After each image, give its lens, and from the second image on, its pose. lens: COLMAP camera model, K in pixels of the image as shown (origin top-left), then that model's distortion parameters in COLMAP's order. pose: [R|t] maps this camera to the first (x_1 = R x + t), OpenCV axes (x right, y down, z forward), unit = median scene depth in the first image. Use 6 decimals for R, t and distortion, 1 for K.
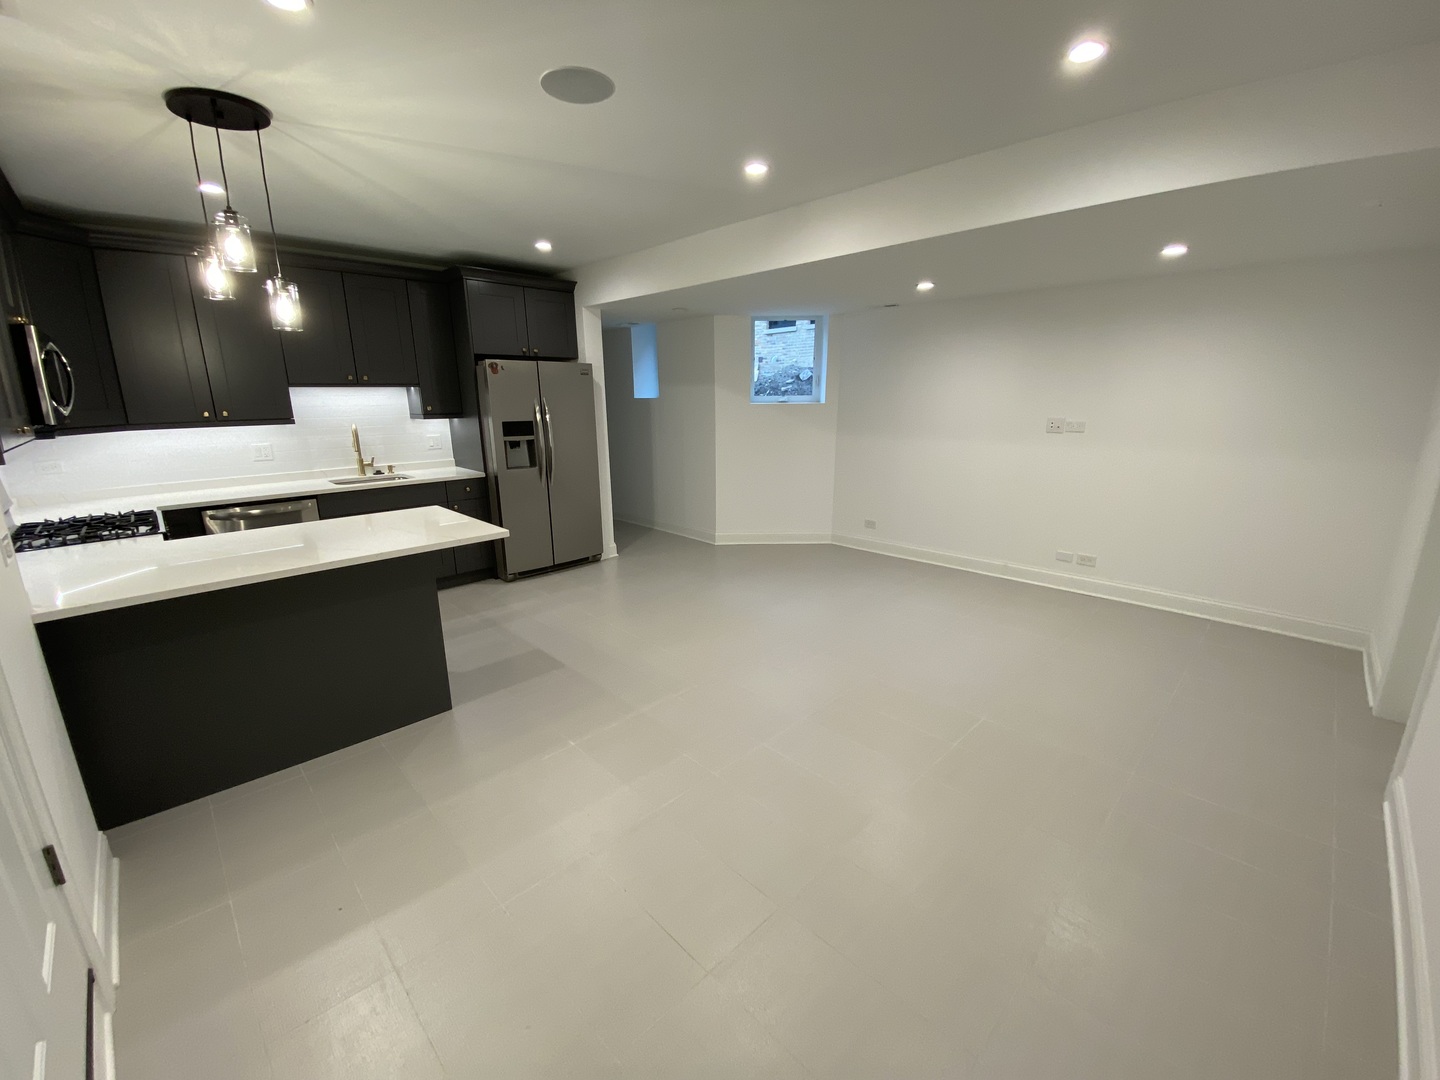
lens RADIAL K [[576.9, 0, 721.3], [0, 576.9, 545.3], [0, 0, 1]] dist [0.010223, -0.016470]
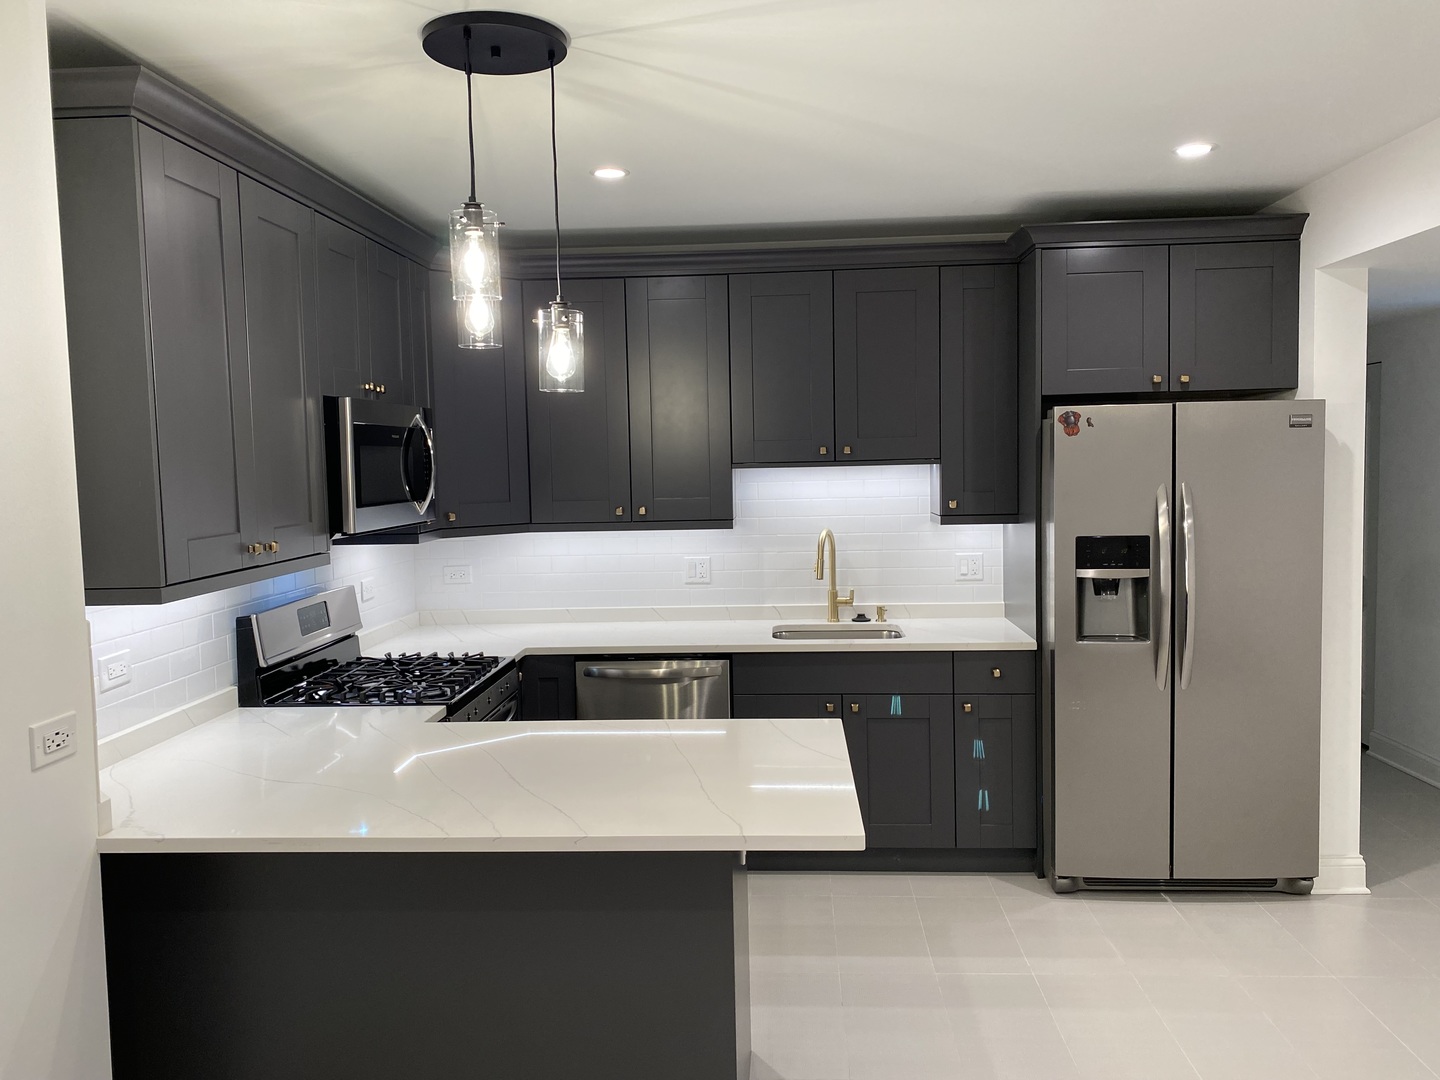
lens RADIAL K [[1087.5, 0, 725.5], [0, 1087.5, 537.0], [0, 0, 1]] dist [0.067837, -0.081029]
pose [[0.668091, 0.044034, -0.742776, 0.076375], [-0.171733, 0.980421, -0.096343, -0.083097], [0.723991, 0.191925, 0.662572, 0.228412]]
